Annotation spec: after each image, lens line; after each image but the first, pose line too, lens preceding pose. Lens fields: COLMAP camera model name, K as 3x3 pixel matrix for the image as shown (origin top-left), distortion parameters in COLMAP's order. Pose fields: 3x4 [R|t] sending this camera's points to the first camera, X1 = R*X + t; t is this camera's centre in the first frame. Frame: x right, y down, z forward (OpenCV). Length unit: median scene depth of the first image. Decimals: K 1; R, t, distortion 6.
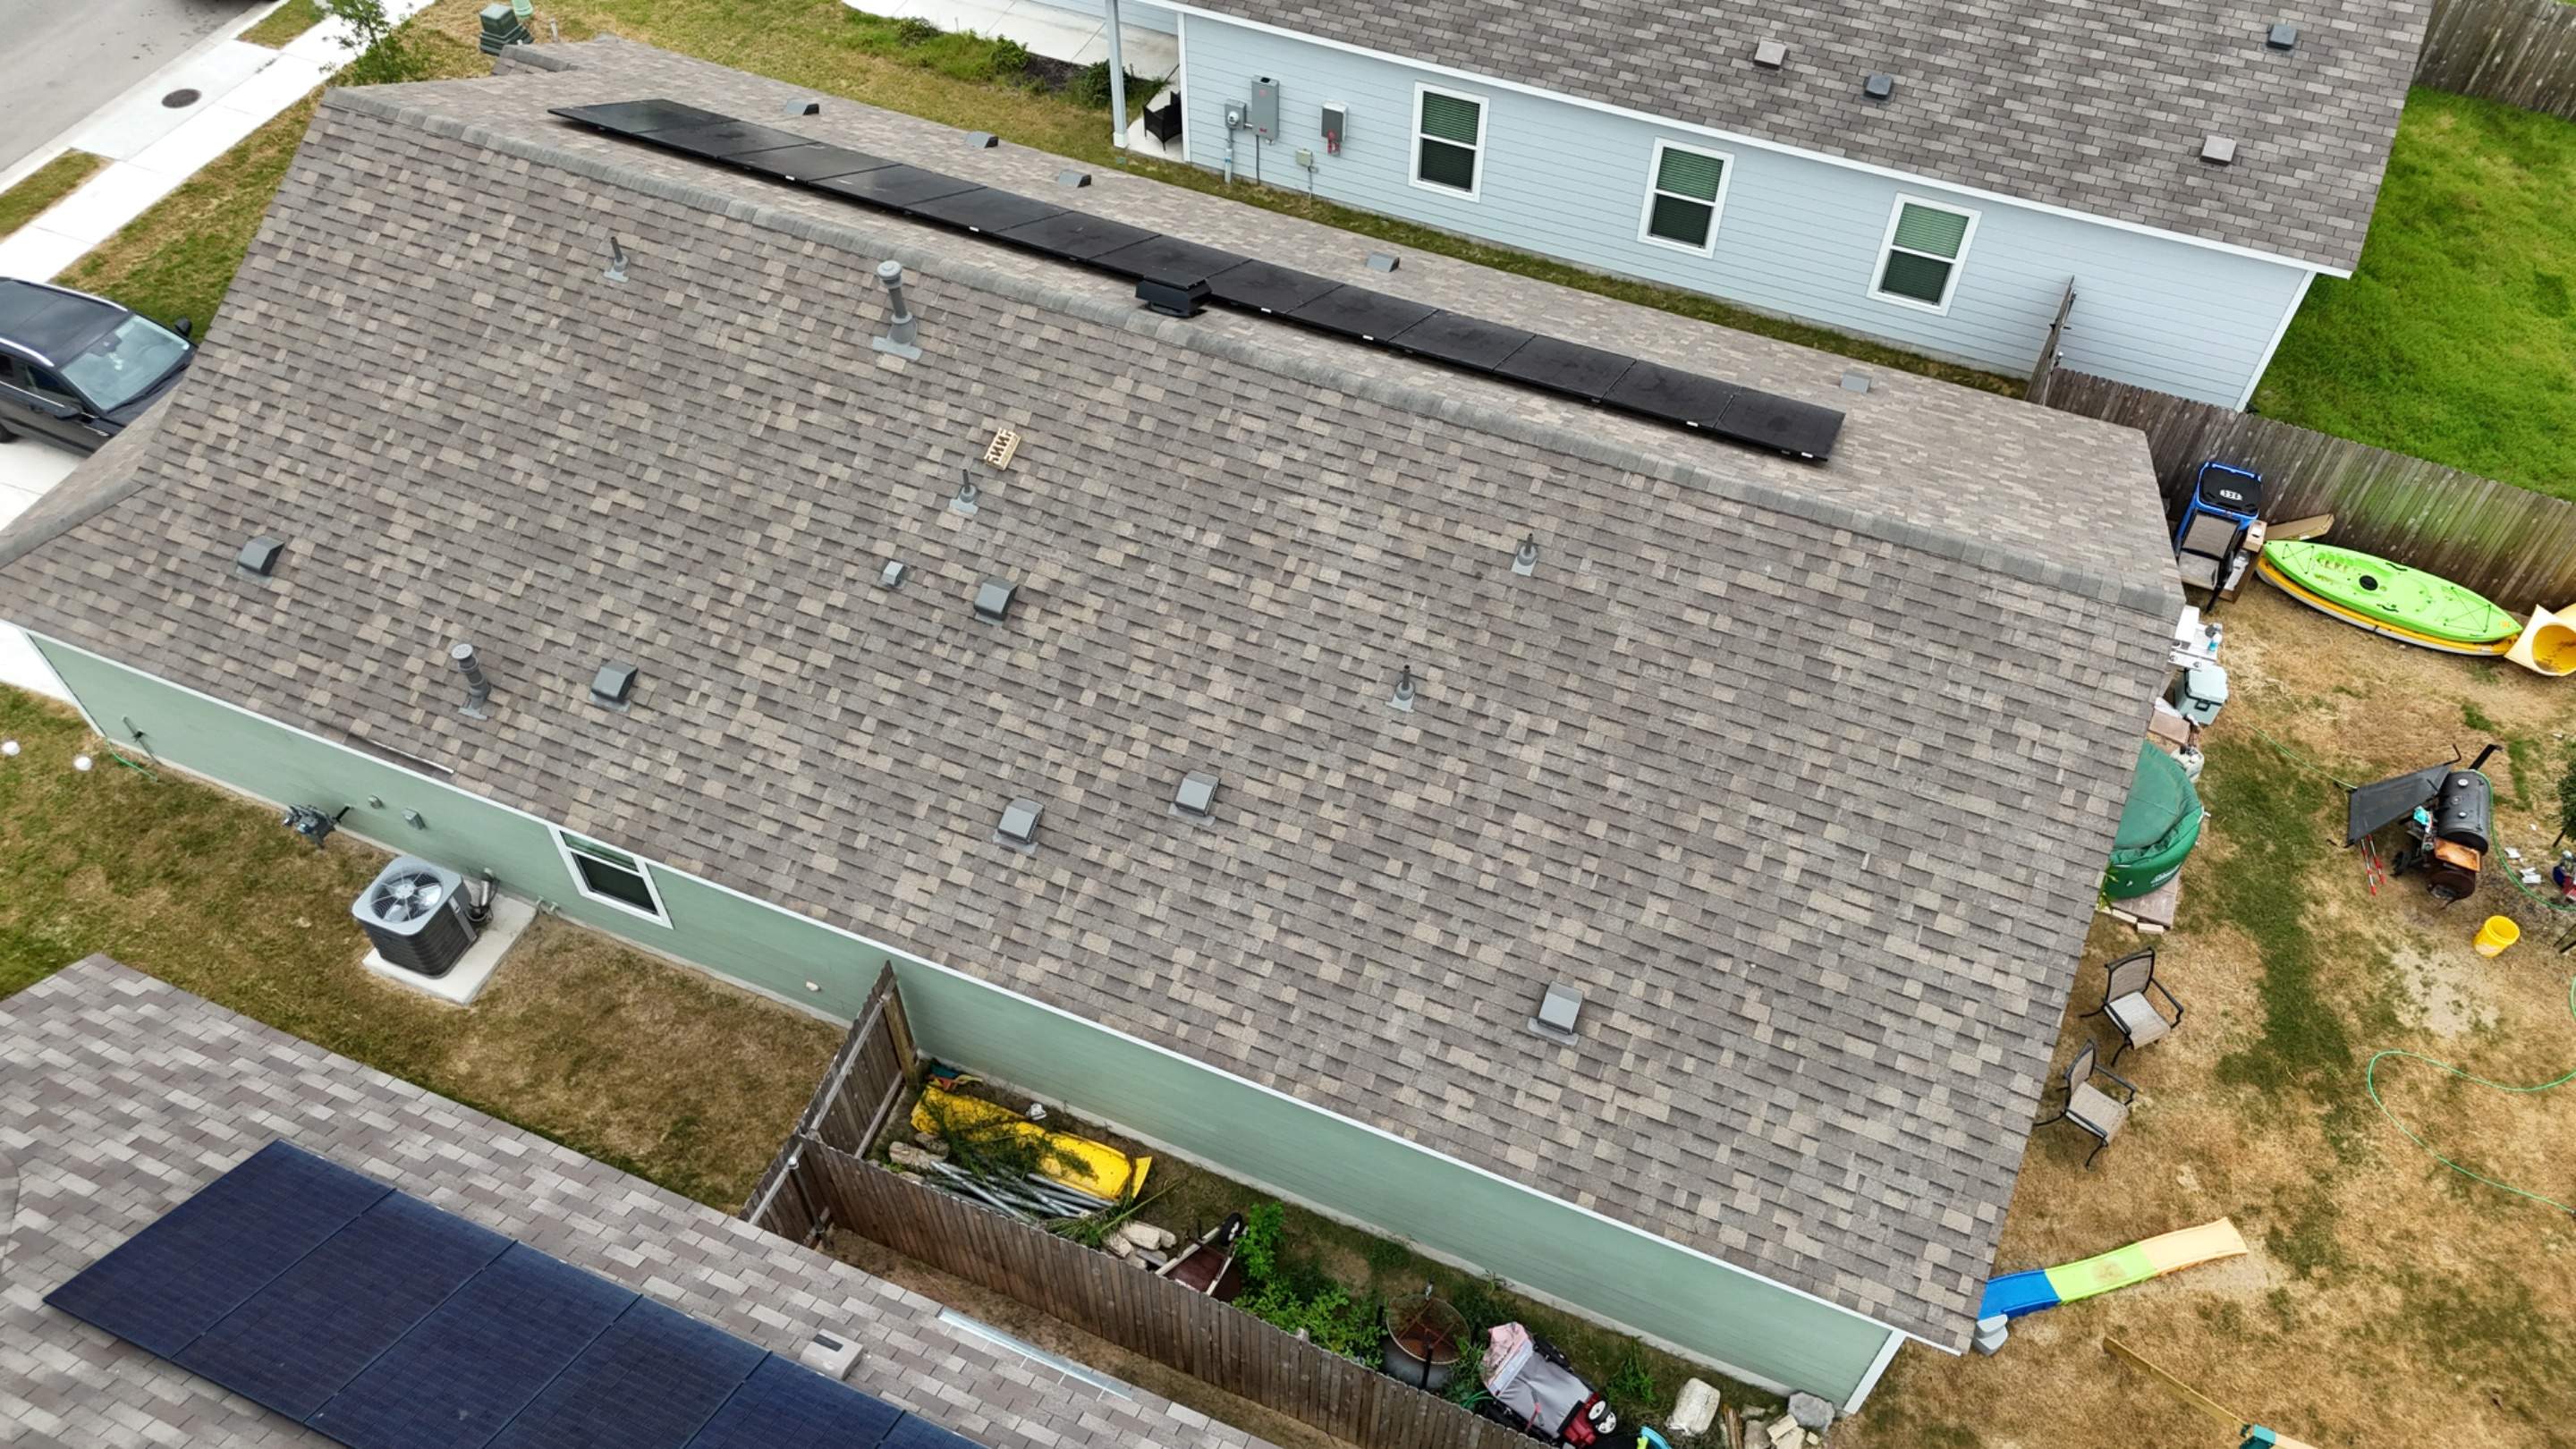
lens RADIAL K [[1901.7, 0, 1294.6], [0, 1901.7, 714.1], [0, 0, 1]] dist [0.071734, -0.067144]
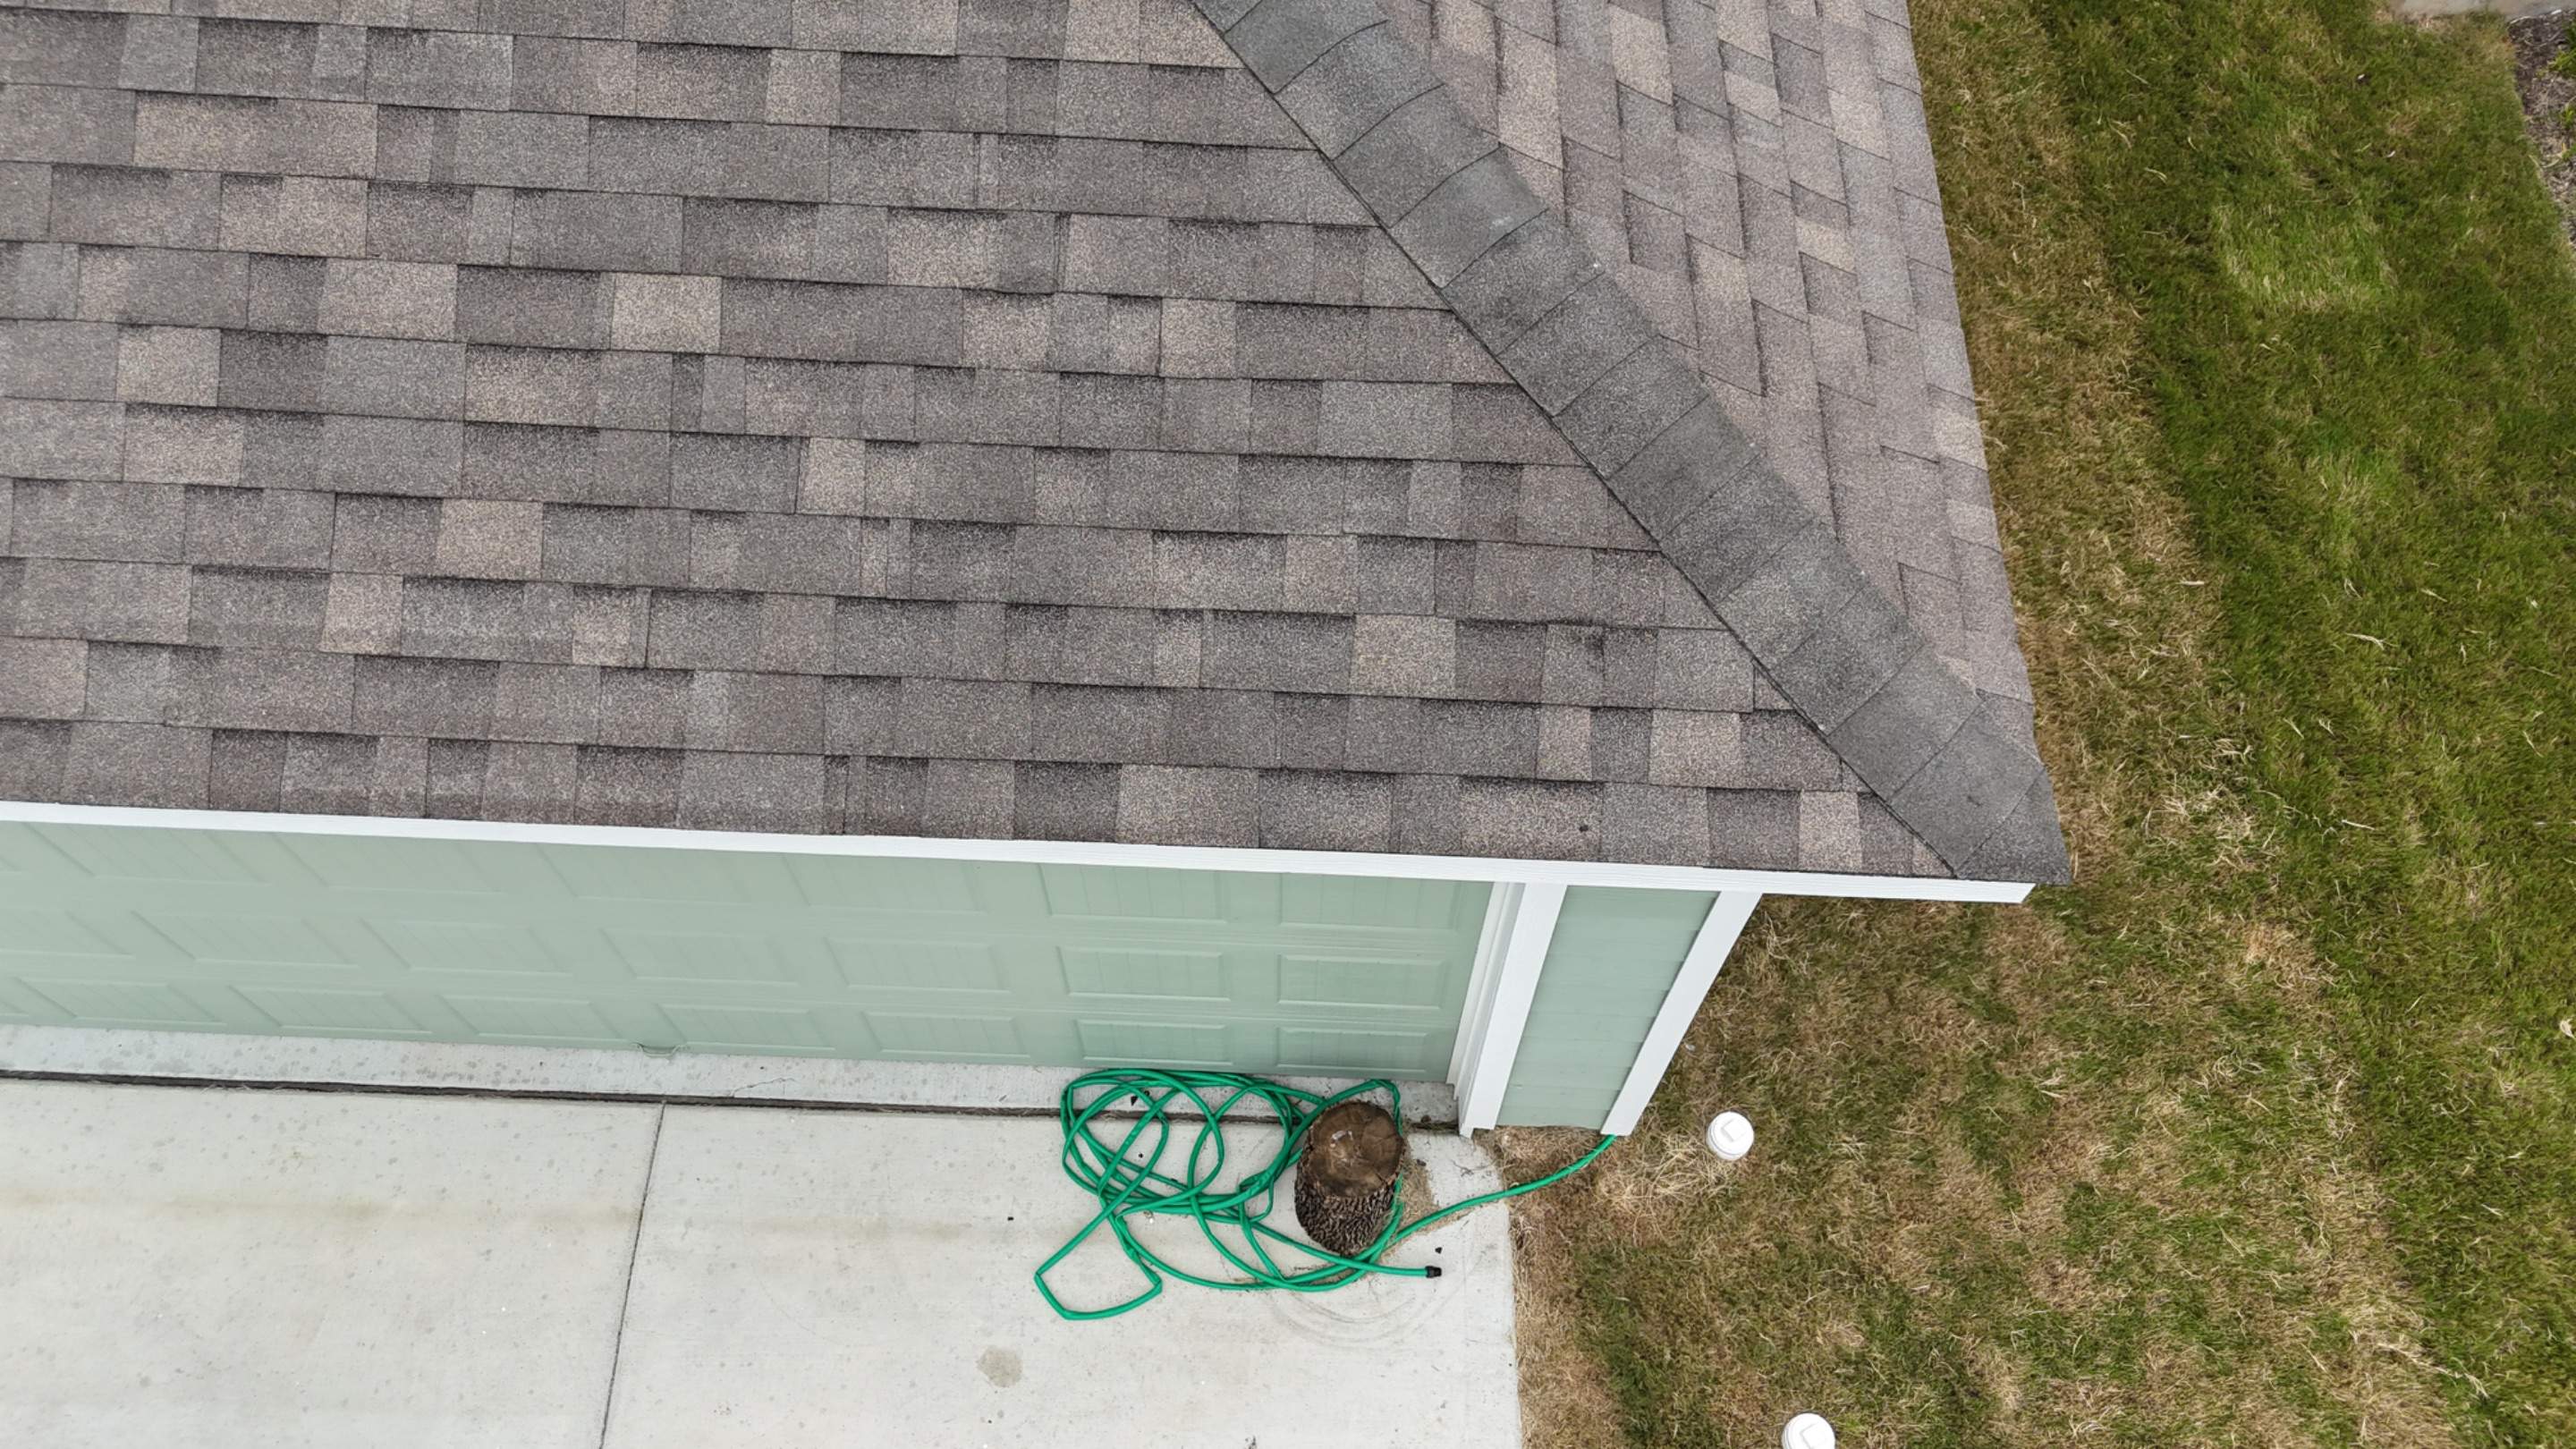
lens RADIAL K [[1901.7, 0, 1282.3], [0, 1901.7, 721.4], [0, 0, 1]] dist [0.071734, -0.067144]
pose [[-0.342562, -0.818595, 0.461036, -0.764700], [0.715838, 0.090396, 0.692390, -0.241928], [-0.608463, 0.567214, 0.555015, 0.956798]]
